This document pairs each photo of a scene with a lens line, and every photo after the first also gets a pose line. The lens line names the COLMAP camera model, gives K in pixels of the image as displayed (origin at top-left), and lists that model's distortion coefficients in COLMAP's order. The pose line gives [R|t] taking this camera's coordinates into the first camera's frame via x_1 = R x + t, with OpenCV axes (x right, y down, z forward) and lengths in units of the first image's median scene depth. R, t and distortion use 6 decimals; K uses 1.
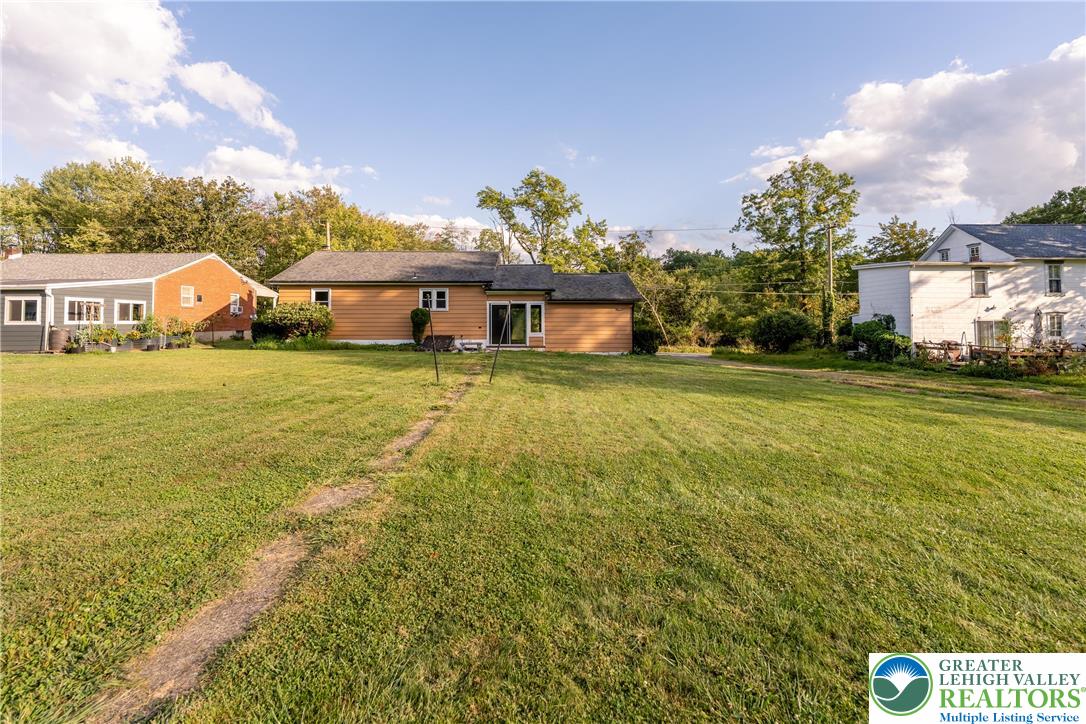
lens RADIAL K [[479.4, 0, 530.6], [0, 479.4, 304.0], [0, 0, 1]] dist [0.006622, -0.002455]
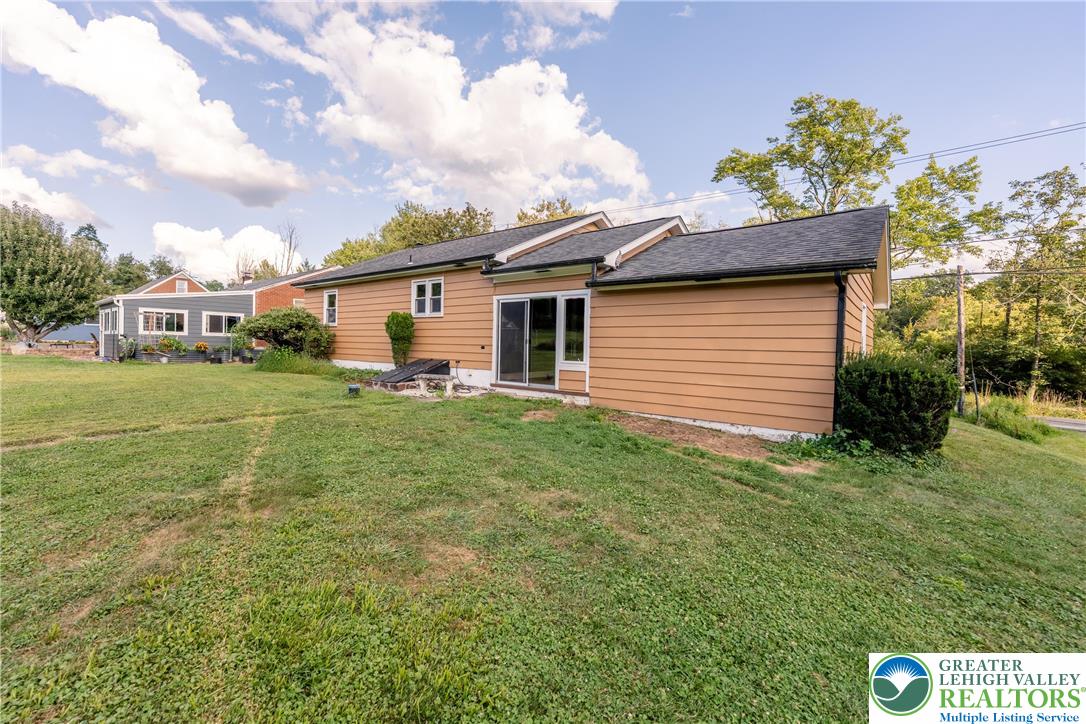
lens RADIAL K [[457.7, 0, 534.6], [0, 457.7, 354.6], [0, 0, 1]] dist [0.003741, 0.000921]
pose [[0.765723, 0.029404, -0.642499, 0.162744], [0.002083, 0.998836, 0.048193, 0.021047], [0.643168, -0.038241, 0.764770, 0.416550]]
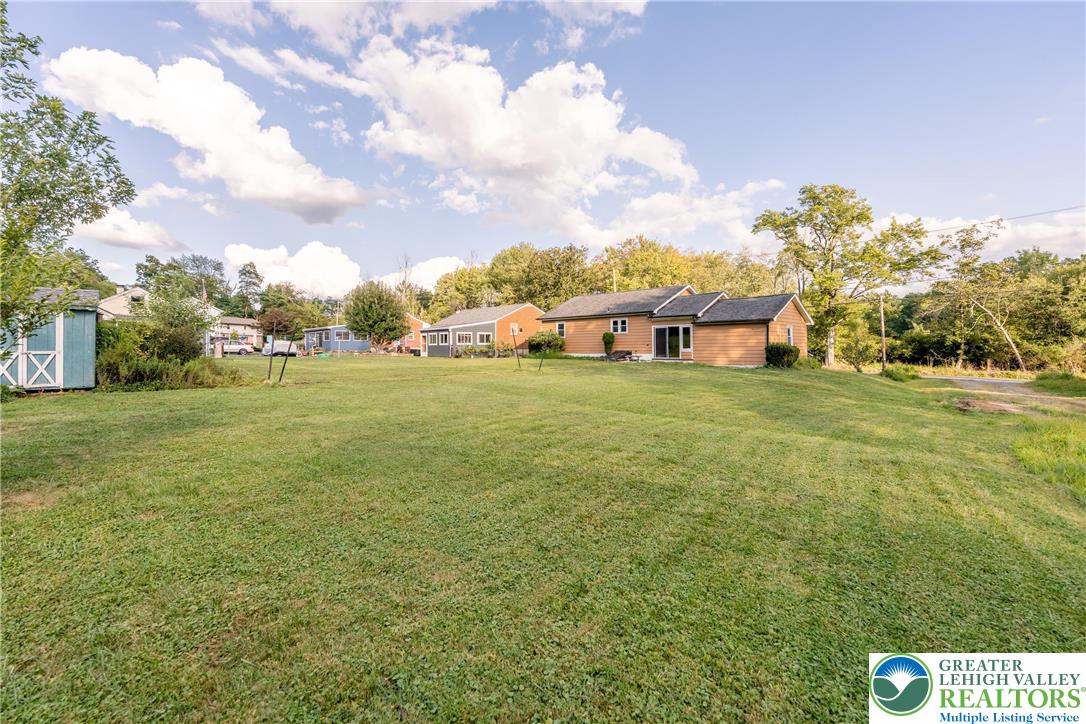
lens RADIAL K [[479.4, 0, 510.7], [0, 479.4, 342.8], [0, 0, 1]] dist [0.006622, -0.002455]
pose [[0.667796, -0.011728, -0.744252, 0.418045], [0.035473, 0.999241, 0.016082, 0.004190], [0.743498, -0.037140, 0.667706, -0.136130]]
